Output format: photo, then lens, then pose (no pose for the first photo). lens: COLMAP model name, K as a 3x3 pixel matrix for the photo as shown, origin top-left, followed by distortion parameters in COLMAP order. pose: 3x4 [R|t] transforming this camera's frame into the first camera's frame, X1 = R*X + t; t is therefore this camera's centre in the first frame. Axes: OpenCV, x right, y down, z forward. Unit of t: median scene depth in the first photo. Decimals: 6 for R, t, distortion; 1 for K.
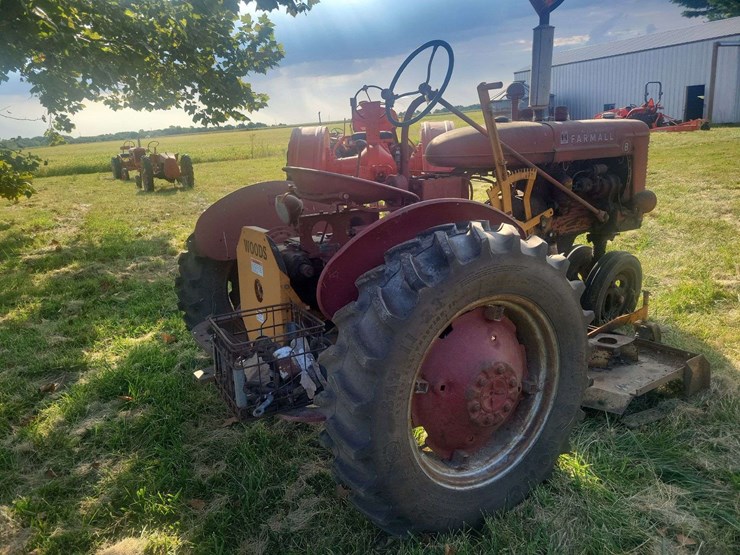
lens RADIAL K [[557.3, 0, 373.4], [0, 557.3, 277.9], [0, 0, 1]] dist [0.056531, -0.046094]
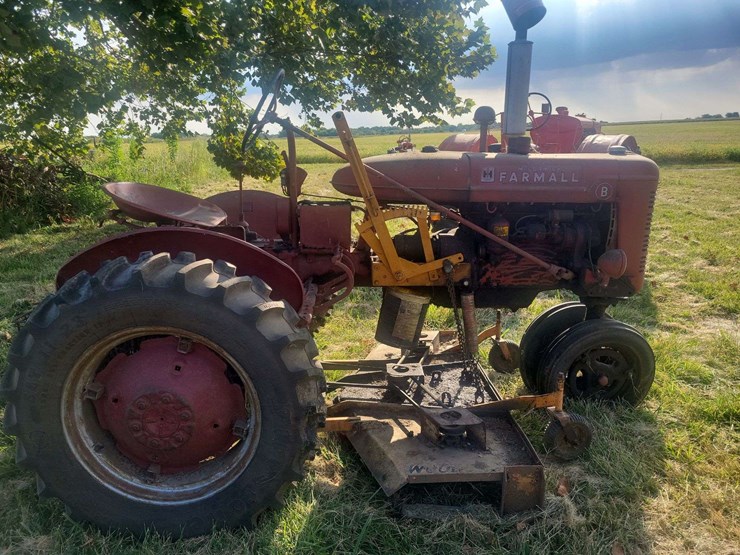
lens RADIAL K [[557.3, 0, 372.3], [0, 557.3, 277.0], [0, 0, 1]] dist [0.056531, -0.046094]
pose [[0.854690, 0.173795, -0.489183, 0.226529], [-0.170568, 0.983995, 0.051577, -0.039012], [0.490317, 0.039356, 0.870655, 0.061574]]
